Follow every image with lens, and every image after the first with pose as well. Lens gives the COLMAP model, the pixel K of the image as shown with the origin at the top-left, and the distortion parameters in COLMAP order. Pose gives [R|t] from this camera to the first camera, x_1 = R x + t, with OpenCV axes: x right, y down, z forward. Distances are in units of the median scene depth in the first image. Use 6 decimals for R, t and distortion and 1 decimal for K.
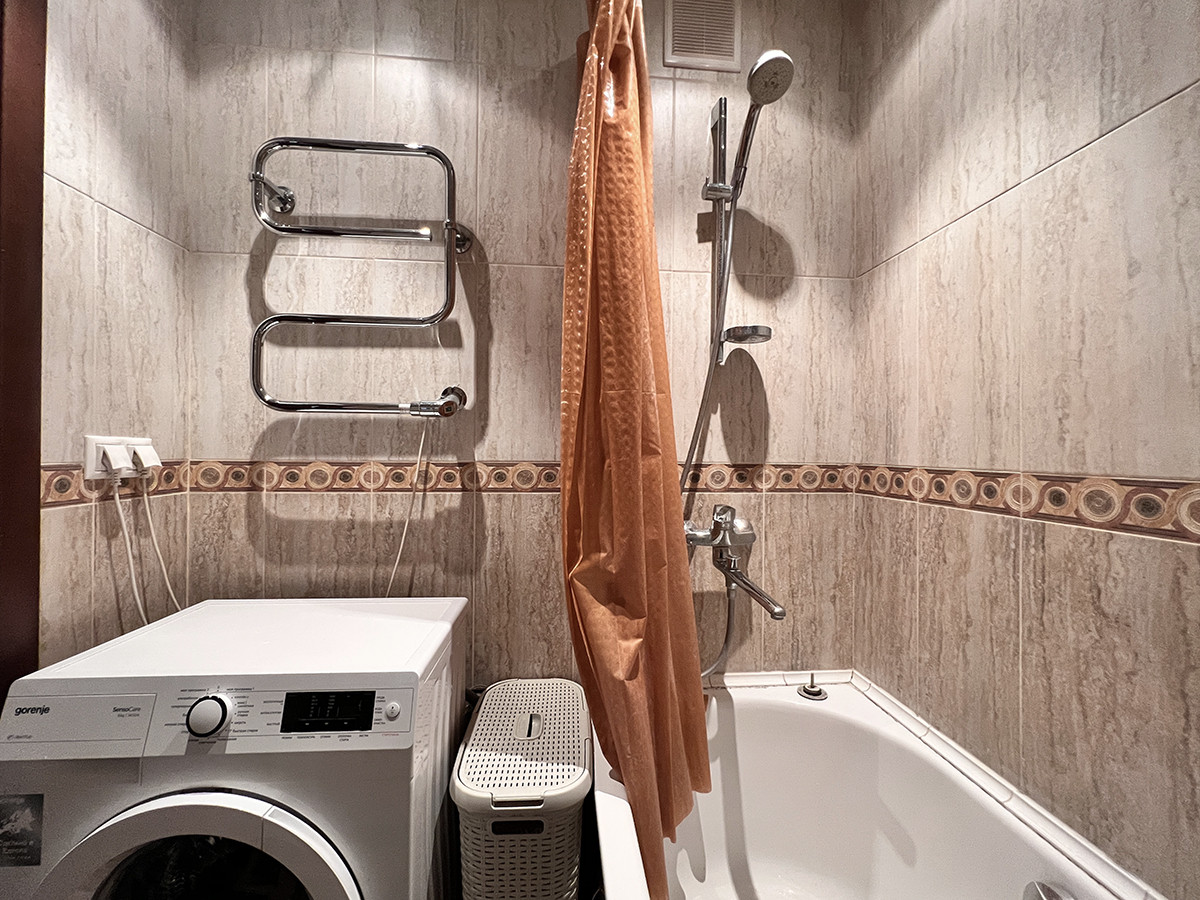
lens RADIAL K [[492.2, 0, 587.3], [0, 492.2, 453.9], [0, 0, 1]] dist [-0.002996, 0.000930]
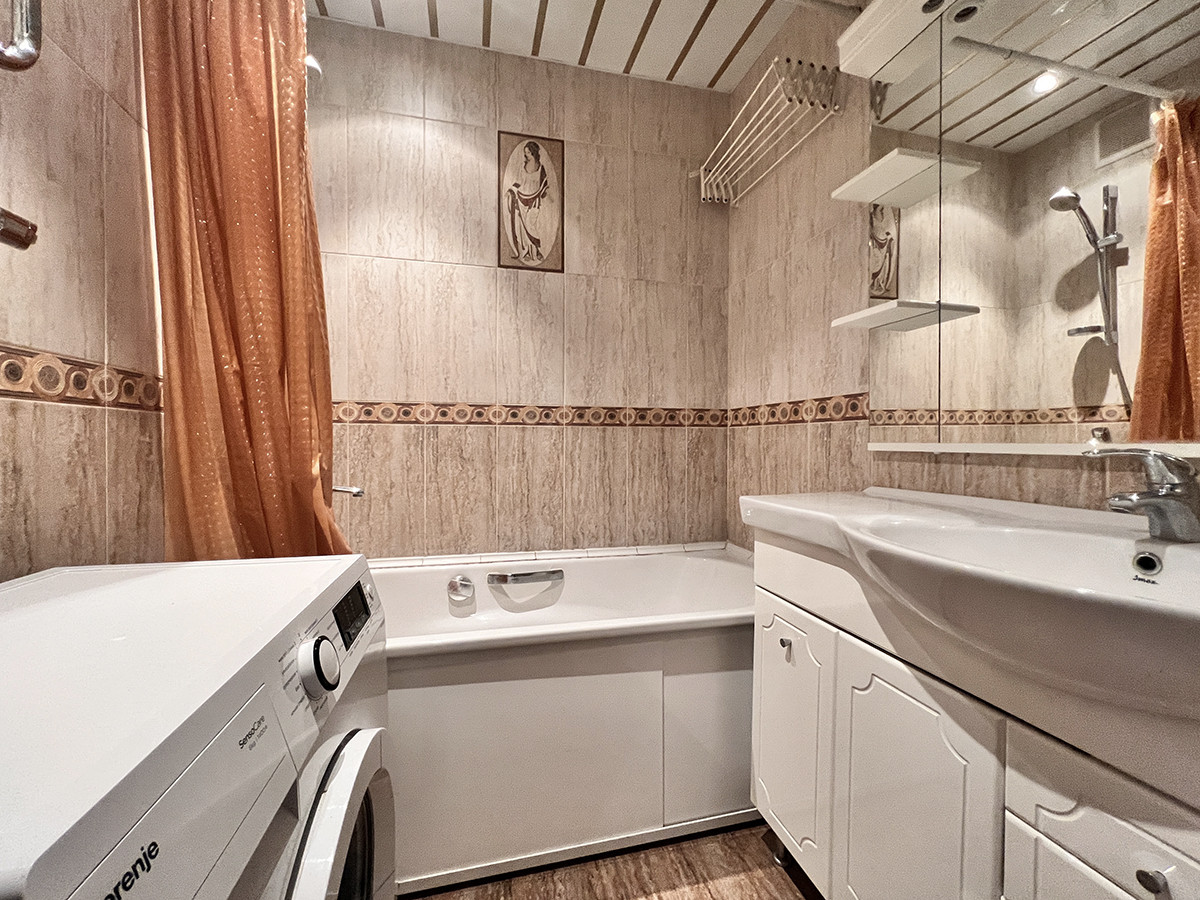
lens RADIAL K [[479.0, 0, 591.4], [0, 479.0, 447.7], [0, 0, 1]] dist [0.003538, -0.000160]
pose [[-0.141617, -0.025994, 0.989580, -1.148452], [-0.004632, 0.999662, 0.025596, 0.162778], [-0.989911, -0.000959, -0.141690, 0.559640]]
